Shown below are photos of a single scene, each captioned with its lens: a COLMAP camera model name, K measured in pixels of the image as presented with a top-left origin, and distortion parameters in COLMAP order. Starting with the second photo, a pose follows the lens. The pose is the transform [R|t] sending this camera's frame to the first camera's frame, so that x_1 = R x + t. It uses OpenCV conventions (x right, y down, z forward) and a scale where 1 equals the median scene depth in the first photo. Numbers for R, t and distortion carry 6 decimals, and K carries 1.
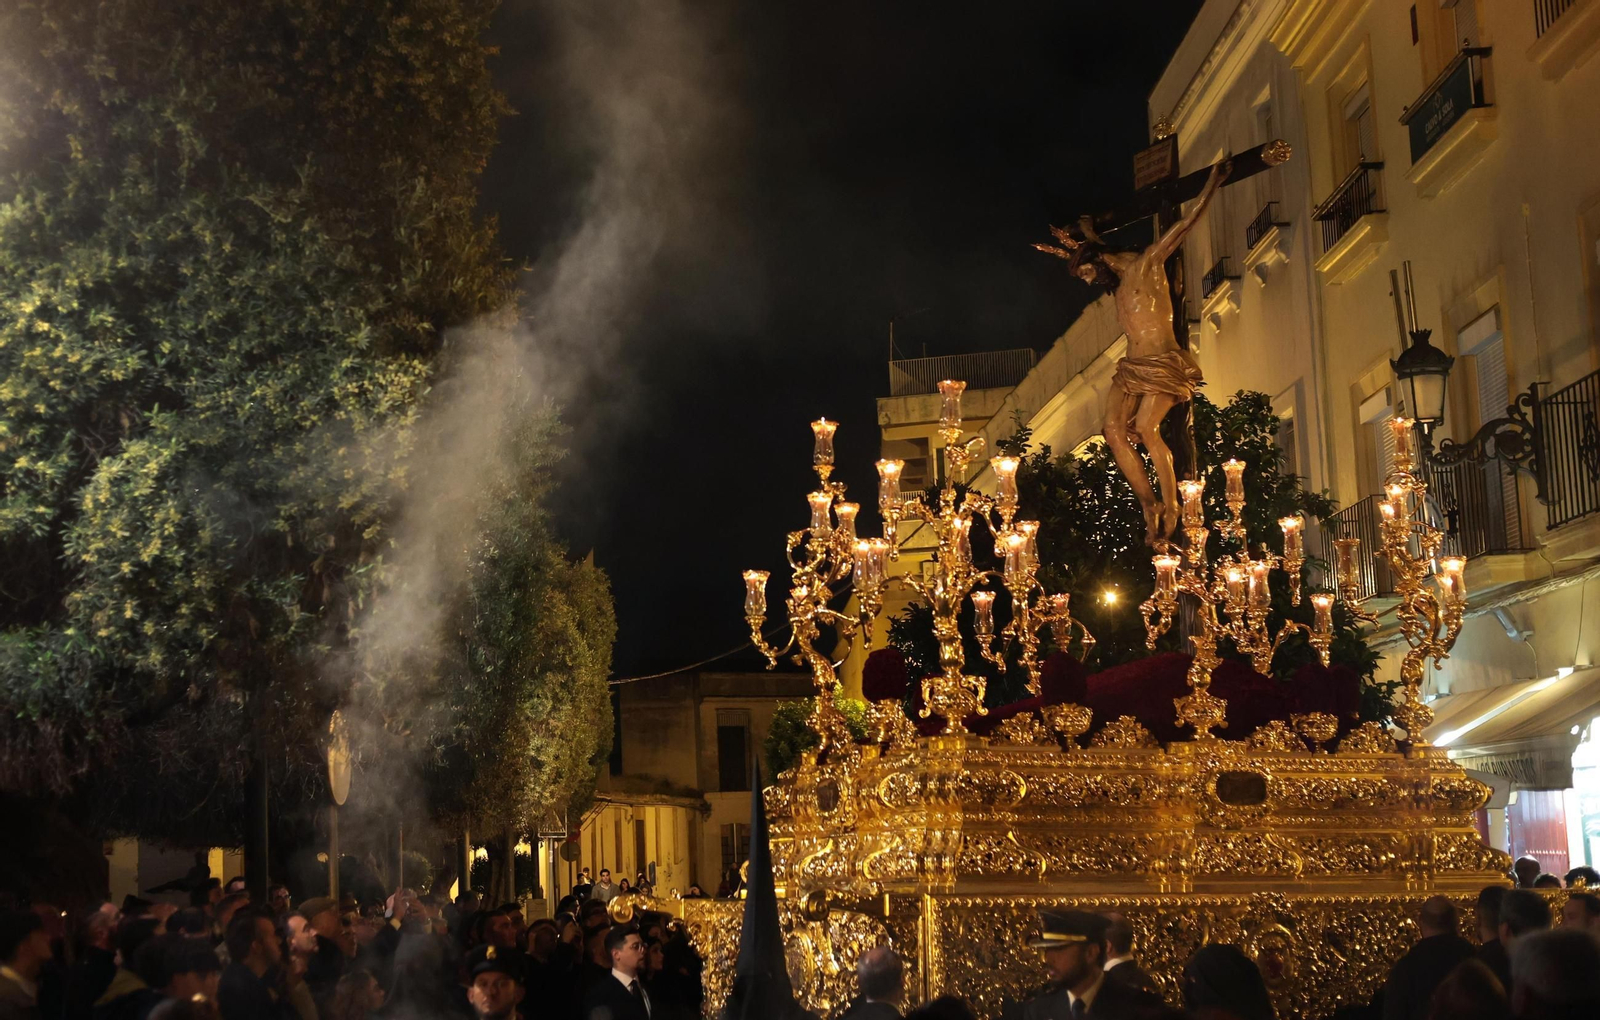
lens RADIAL K [[2623.6, 0, 795.6], [0, 2623.6, 502.7], [0, 0, 1]] dist [-0.079244, 0.000000]
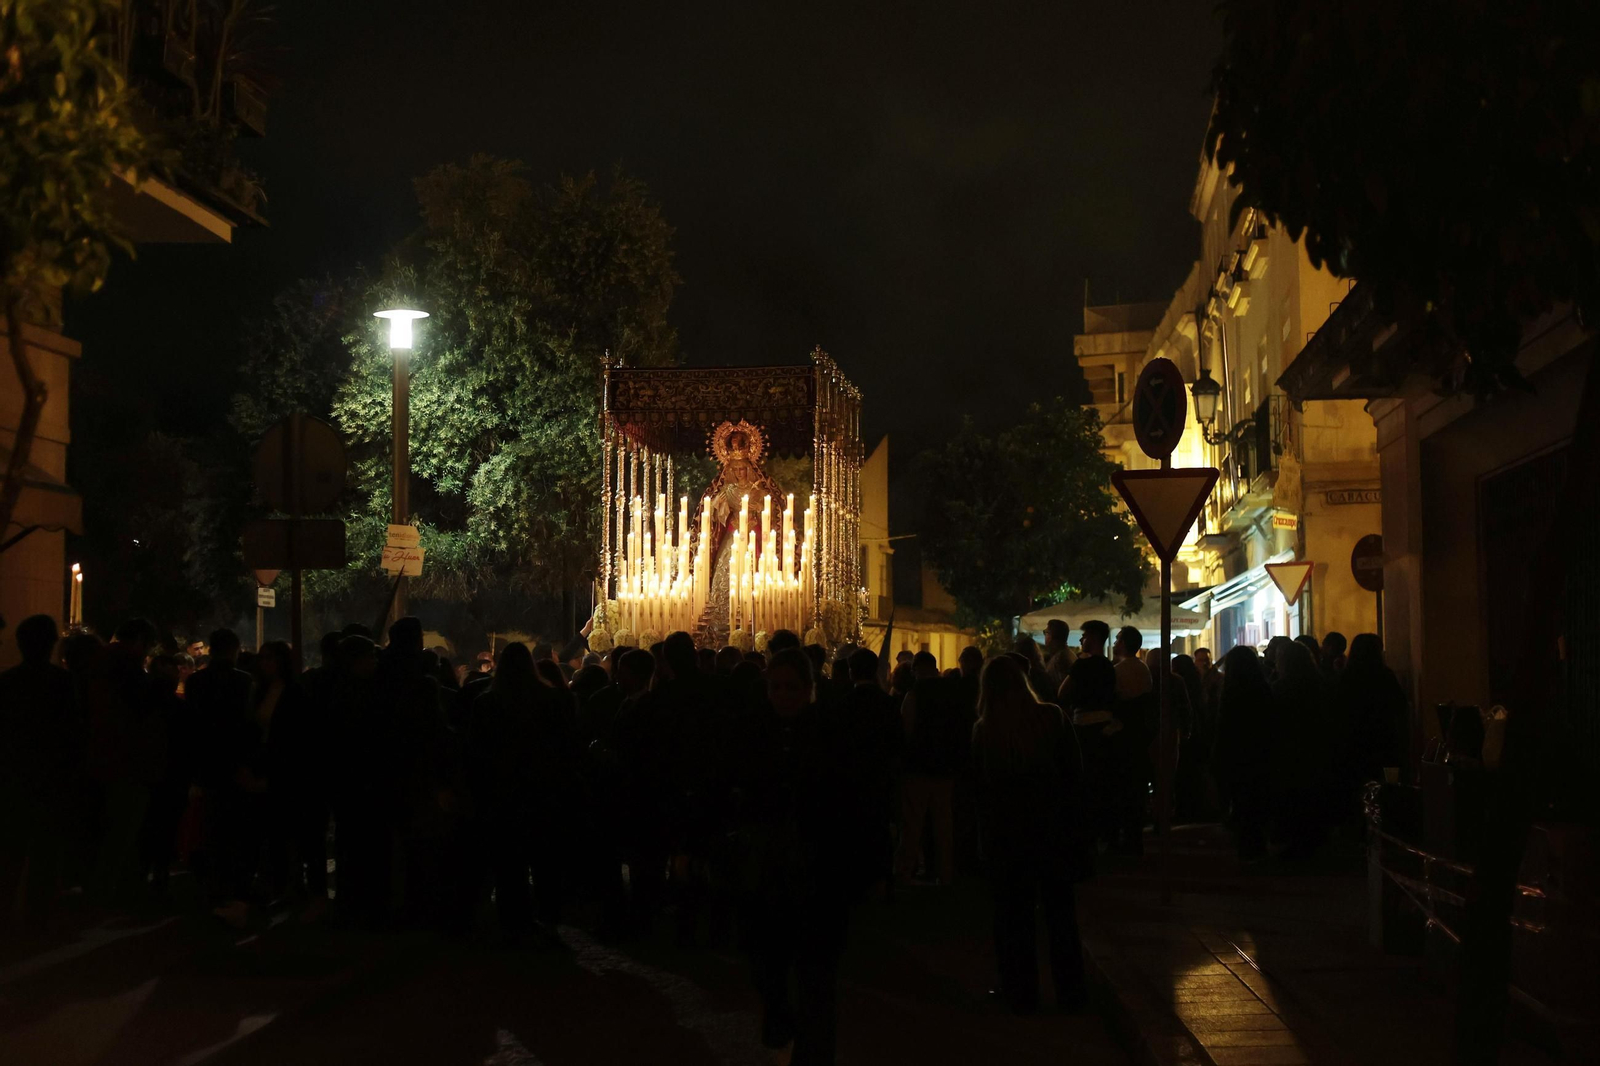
lens RADIAL K [[2295.9, 0, 804.3], [0, 2295.9, 538.5], [0, 0, 1]] dist [0.053569, 0.000000]
pose [[0.989813, 0.022220, -0.140631, 0.312362], [-0.012028, 0.997266, 0.072911, -0.100674], [0.141866, -0.070477, 0.987374, -1.004642]]
